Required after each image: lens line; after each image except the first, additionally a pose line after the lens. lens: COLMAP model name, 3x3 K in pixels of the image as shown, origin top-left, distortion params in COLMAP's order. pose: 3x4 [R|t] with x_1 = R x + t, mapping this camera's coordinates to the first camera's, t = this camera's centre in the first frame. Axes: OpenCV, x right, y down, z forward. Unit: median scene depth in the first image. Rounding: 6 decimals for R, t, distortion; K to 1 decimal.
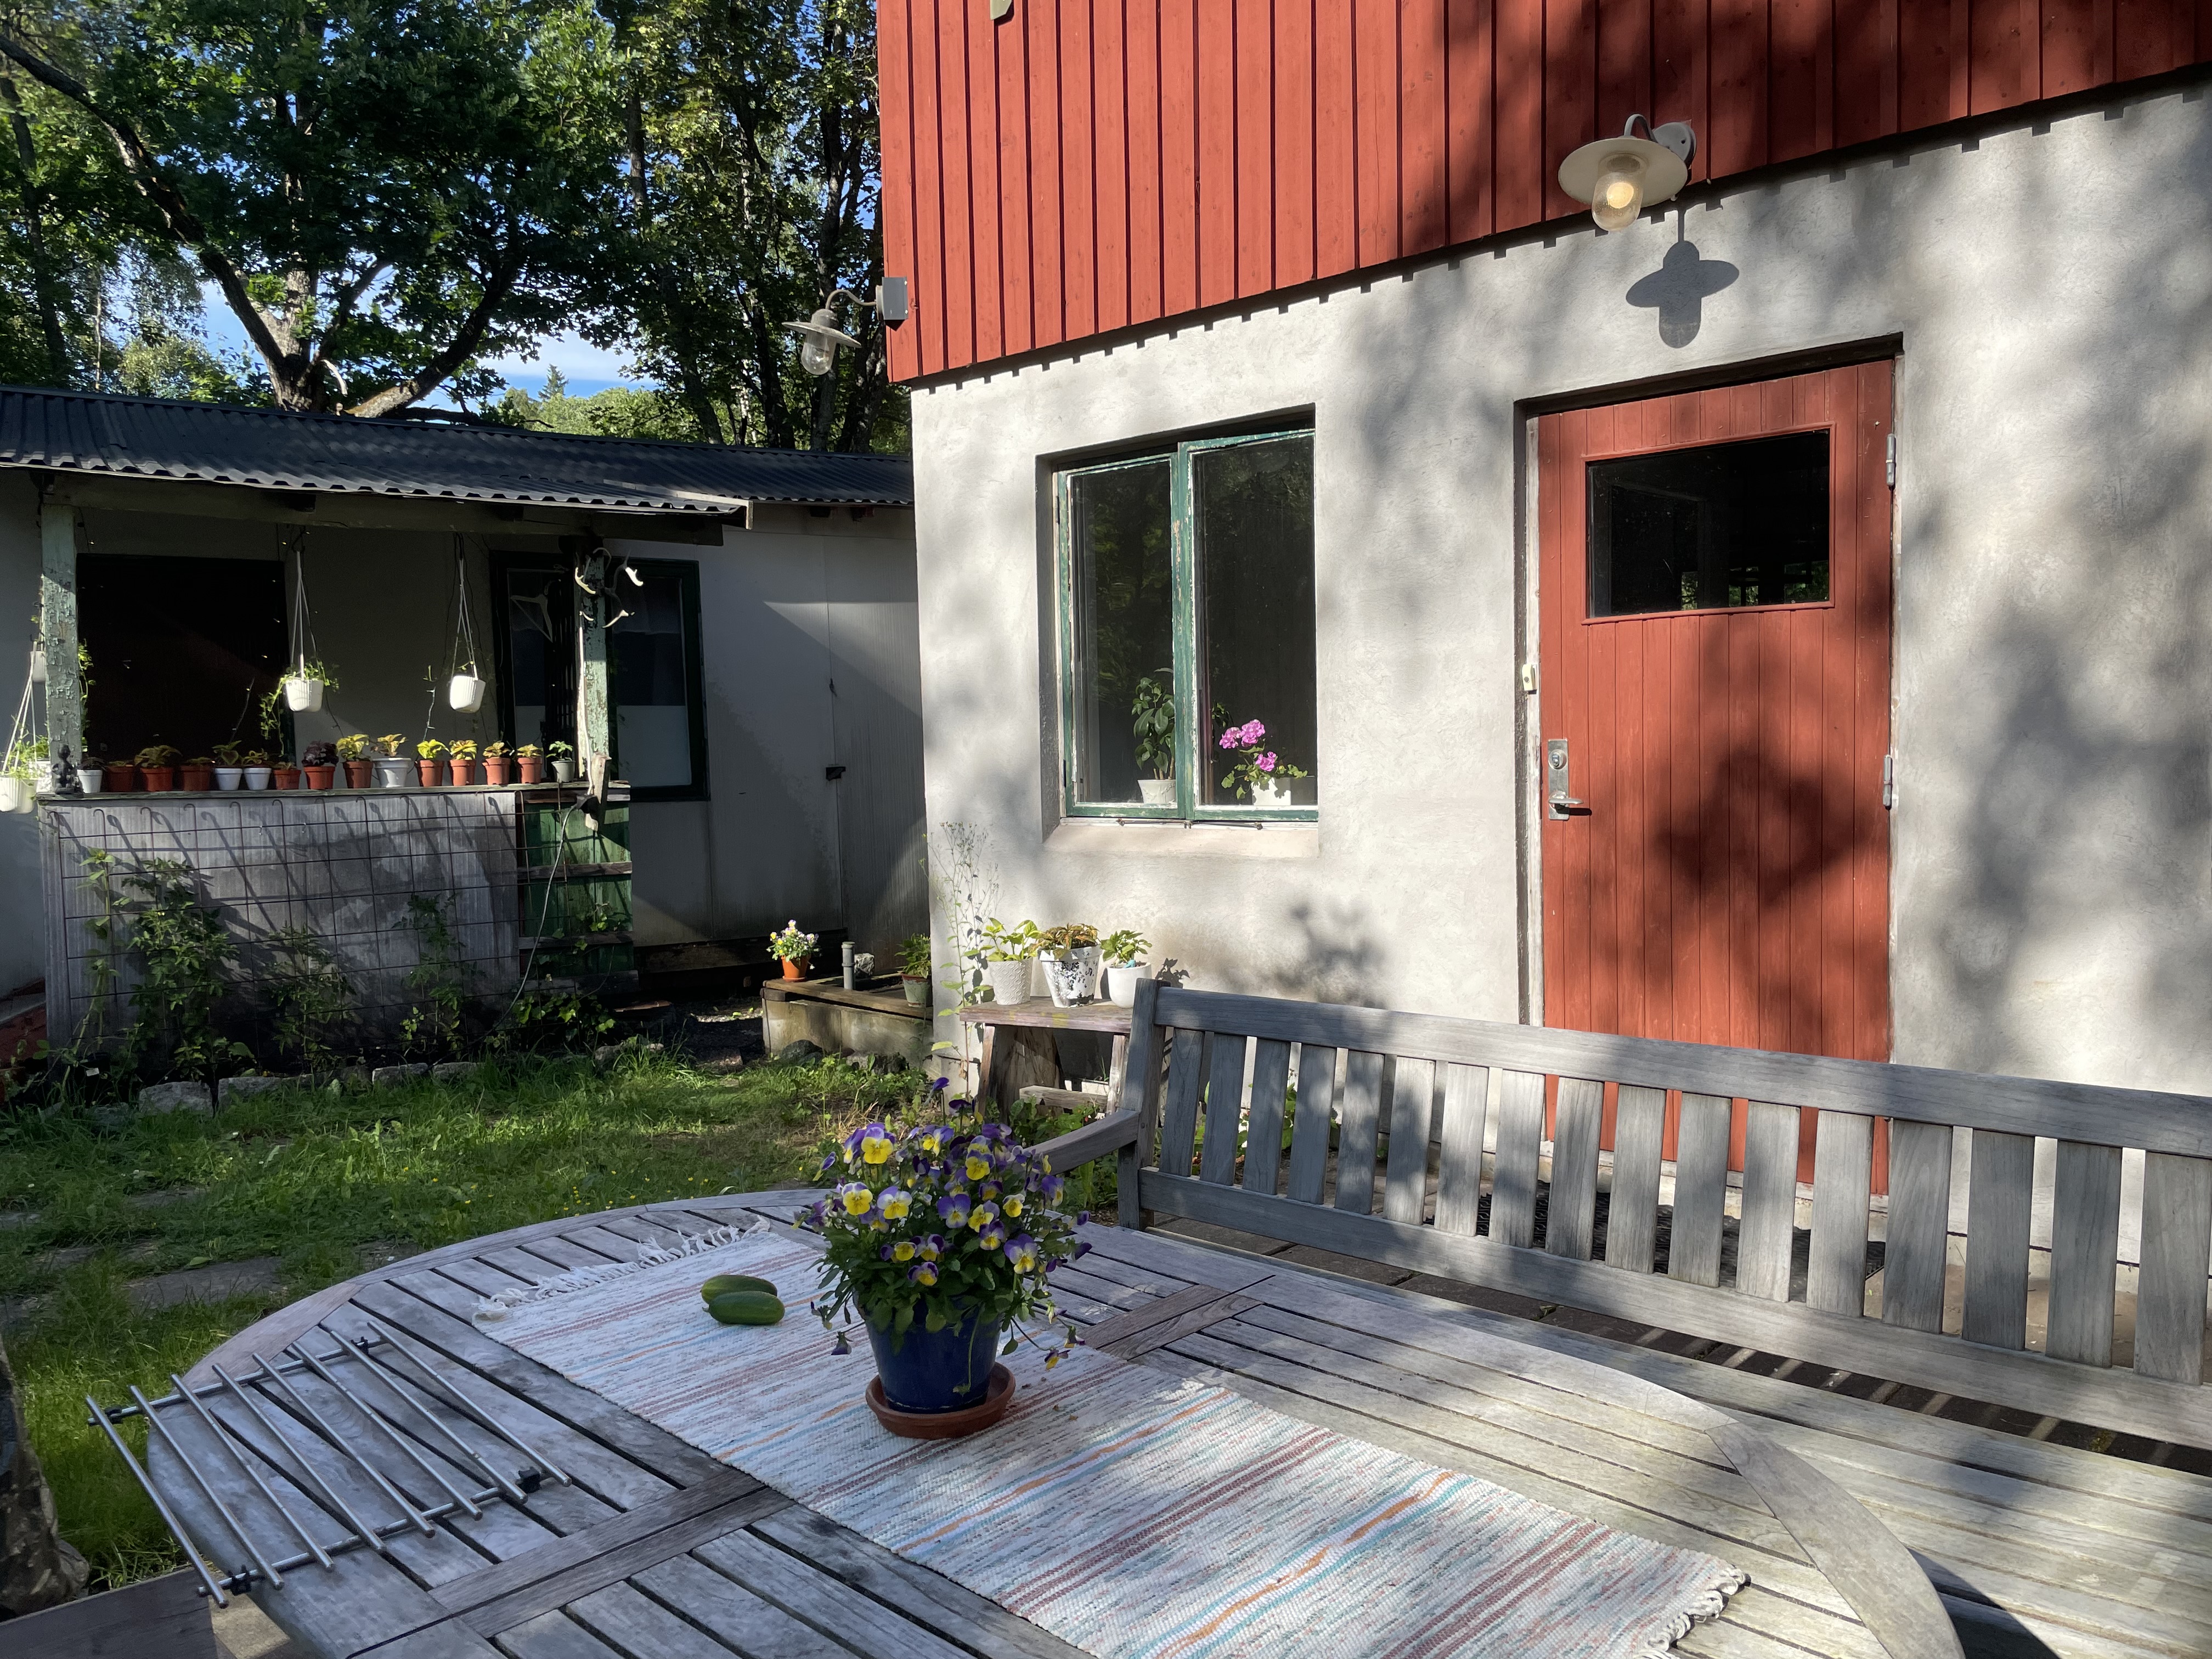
lens RADIAL K [[1674.2, 0, 1131.6], [0, 1674.2, 816.6], [0, 0, 1]] dist [0.088804, -0.118890]
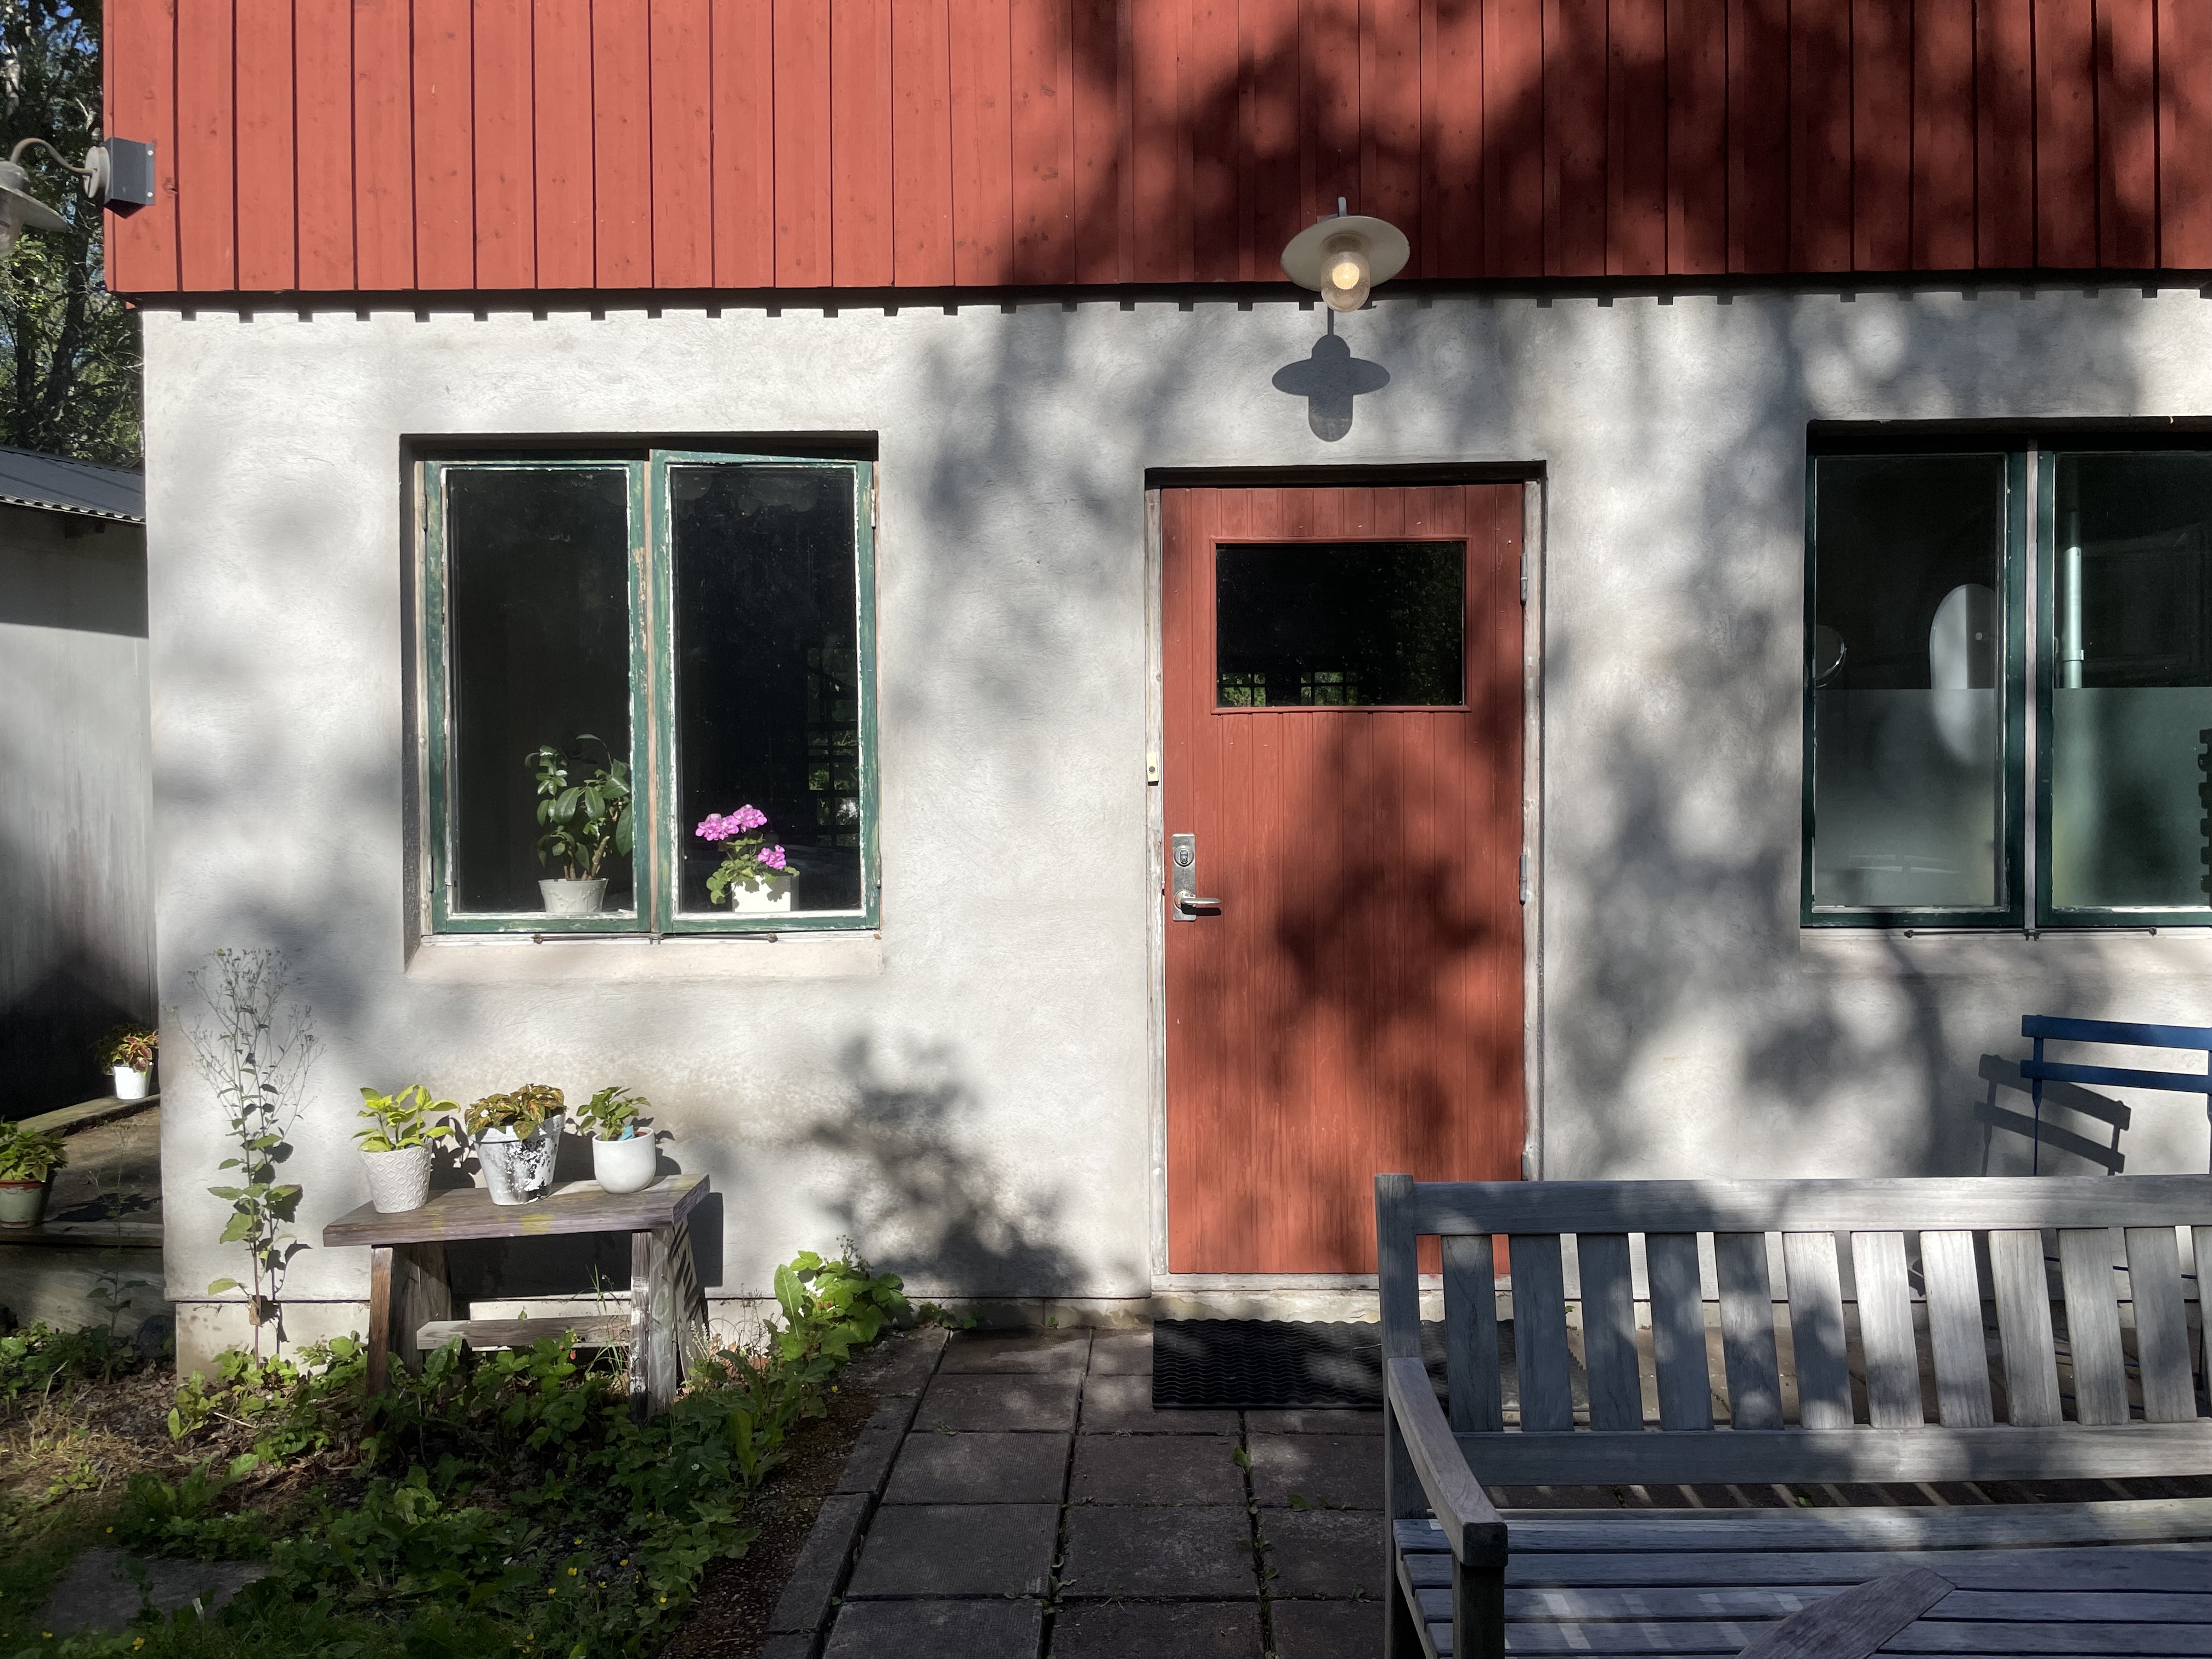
lens RADIAL K [[1606.2, 0, 1108.5], [0, 1606.2, 802.5], [0, 0, 1]] dist [0.093781, -0.129839]
pose [[0.754076, 0.018566, 0.656525, -0.338221], [0.020115, 0.998479, -0.051339, -0.017619], [-0.656479, 0.051919, 0.752555, 0.335902]]
